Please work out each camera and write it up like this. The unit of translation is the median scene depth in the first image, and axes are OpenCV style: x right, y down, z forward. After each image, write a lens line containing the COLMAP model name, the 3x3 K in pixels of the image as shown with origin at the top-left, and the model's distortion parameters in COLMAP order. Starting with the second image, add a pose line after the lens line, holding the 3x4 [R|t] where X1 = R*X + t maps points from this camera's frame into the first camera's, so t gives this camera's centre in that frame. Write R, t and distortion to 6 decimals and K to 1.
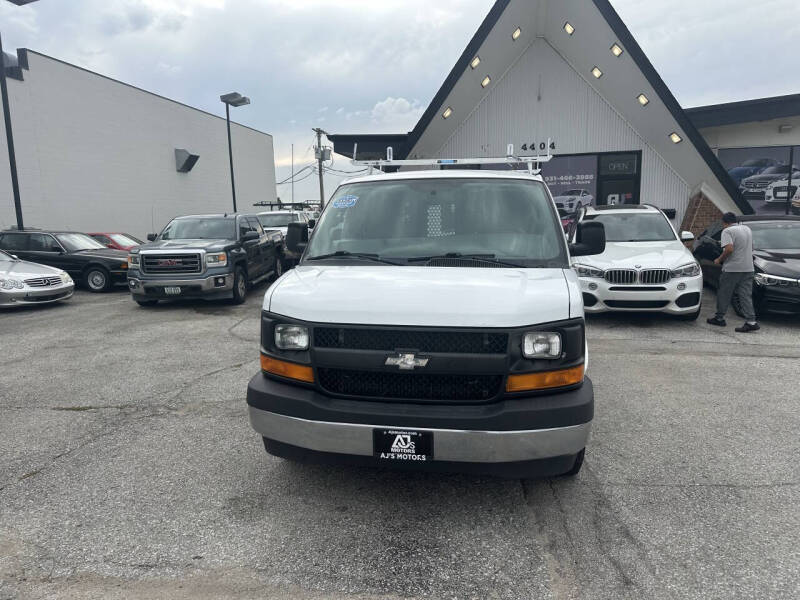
lens RADIAL K [[559.7, 0, 404.9], [0, 559.7, 303.5], [0, 0, 1]] dist [0.051528, -0.064033]
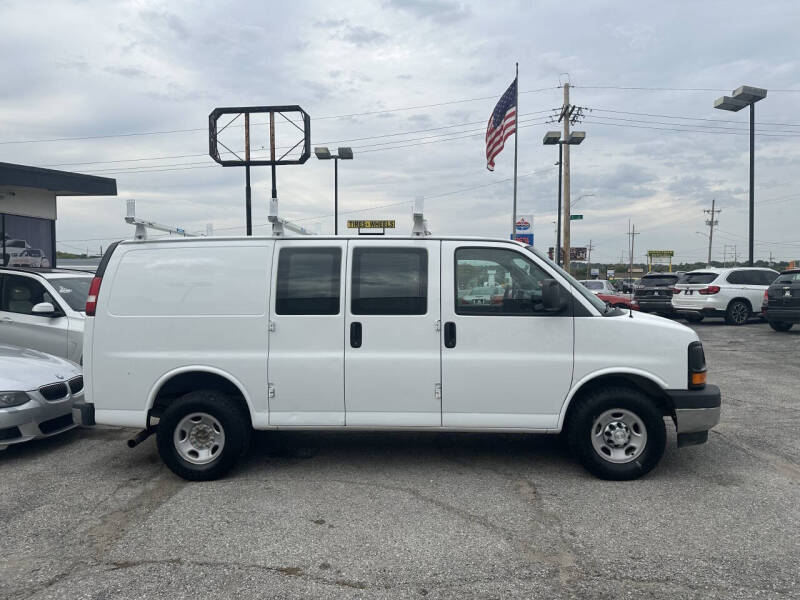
lens RADIAL K [[559.7, 0, 403.1], [0, 559.7, 295.9], [0, 0, 1]] dist [0.051528, -0.064033]
pose [[-0.086801, -0.012906, 0.996142, -0.631471], [0.151059, 0.988184, 0.025965, -0.098331], [-0.984706, 0.152730, -0.083825, 0.723195]]
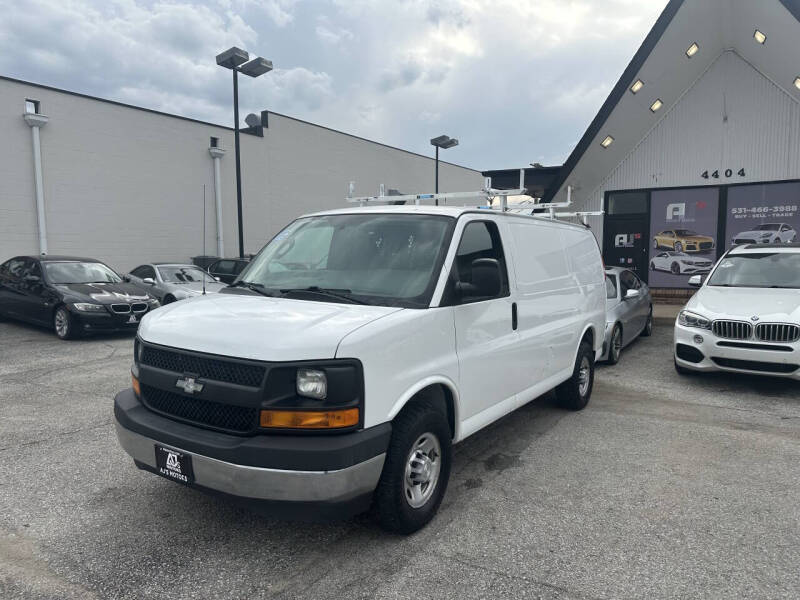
lens RADIAL K [[559.7, 0, 406.5], [0, 559.7, 304.6], [0, 0, 1]] dist [0.051528, -0.064033]
pose [[0.913666, 0.056345, -0.402543, 0.282852], [-0.079417, 0.996004, -0.040843, -0.013048], [0.398633, 0.069285, 0.914490, 0.061841]]
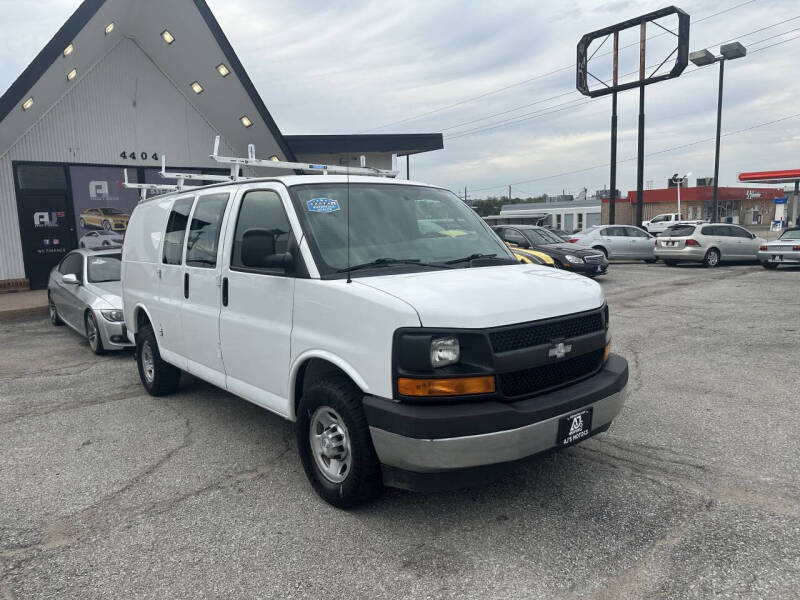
lens RADIAL K [[559.7, 0, 402.8], [0, 559.7, 302.3], [0, 0, 1]] dist [0.051528, -0.064033]
pose [[0.655341, -0.104948, 0.748007, -0.353238], [0.131173, 0.991066, 0.024128, -0.019185], [-0.743856, 0.082307, 0.663252, 0.175817]]
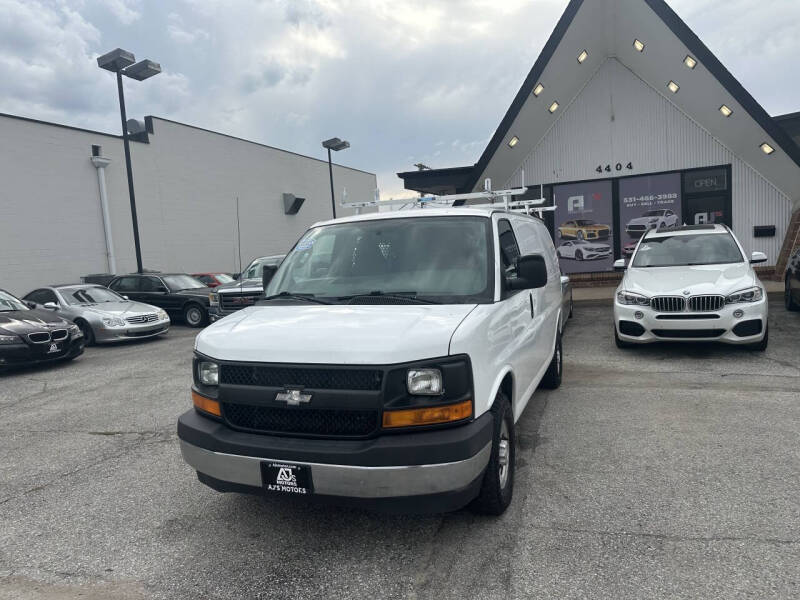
lens RADIAL K [[559.7, 0, 405.5], [0, 559.7, 304.5], [0, 0, 1]] dist [0.051528, -0.064033]
pose [[0.977854, -0.022876, -0.208036, 0.154662], [0.012696, 0.998662, -0.050136, -0.005781], [0.208905, 0.046384, 0.976835, -0.001521]]
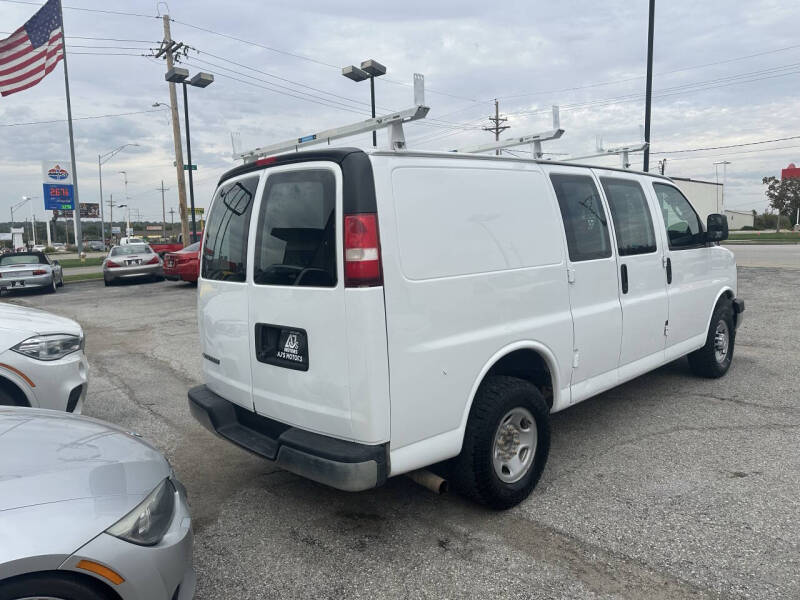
lens RADIAL K [[559.7, 0, 403.0], [0, 559.7, 296.7], [0, 0, 1]] dist [0.051528, -0.064033]
pose [[-0.790423, -0.033160, 0.611664, -0.214035], [0.131381, 0.966120, 0.222153, -0.174009], [-0.598307, 0.255956, -0.759286, 1.233952]]
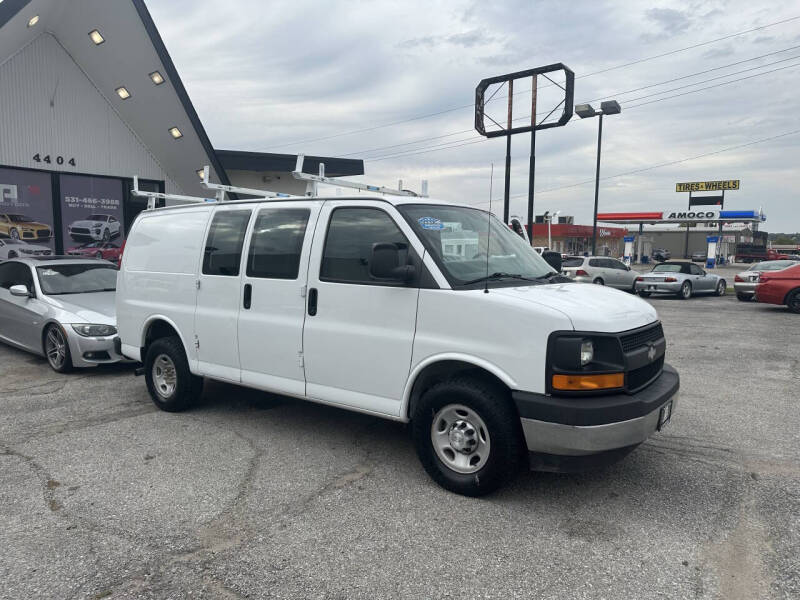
lens RADIAL K [[559.7, 0, 402.9], [0, 559.7, 305.9], [0, 0, 1]] dist [0.051528, -0.064033]
pose [[0.470984, -0.067915, 0.879524, -0.501414], [0.114332, 0.993322, 0.015478, -0.032206], [-0.874701, 0.093267, 0.475604, 0.307899]]
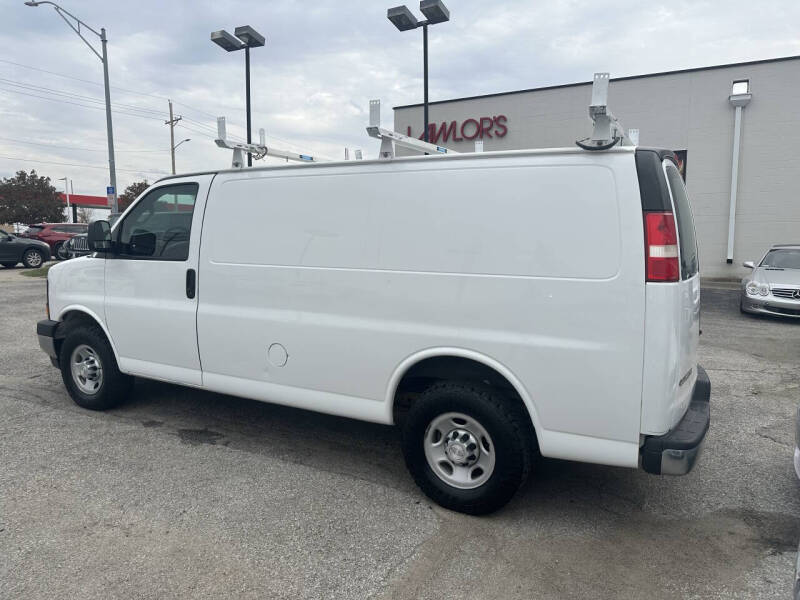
lens RADIAL K [[559.7, 0, 402.2], [0, 559.7, 304.0], [0, 0, 1]] dist [0.051528, -0.064033]
pose [[-0.342716, 0.125221, -0.931056, 0.567459], [-0.140356, 0.973128, 0.182544, -0.133224], [0.928895, 0.193240, -0.315931, 0.936427]]
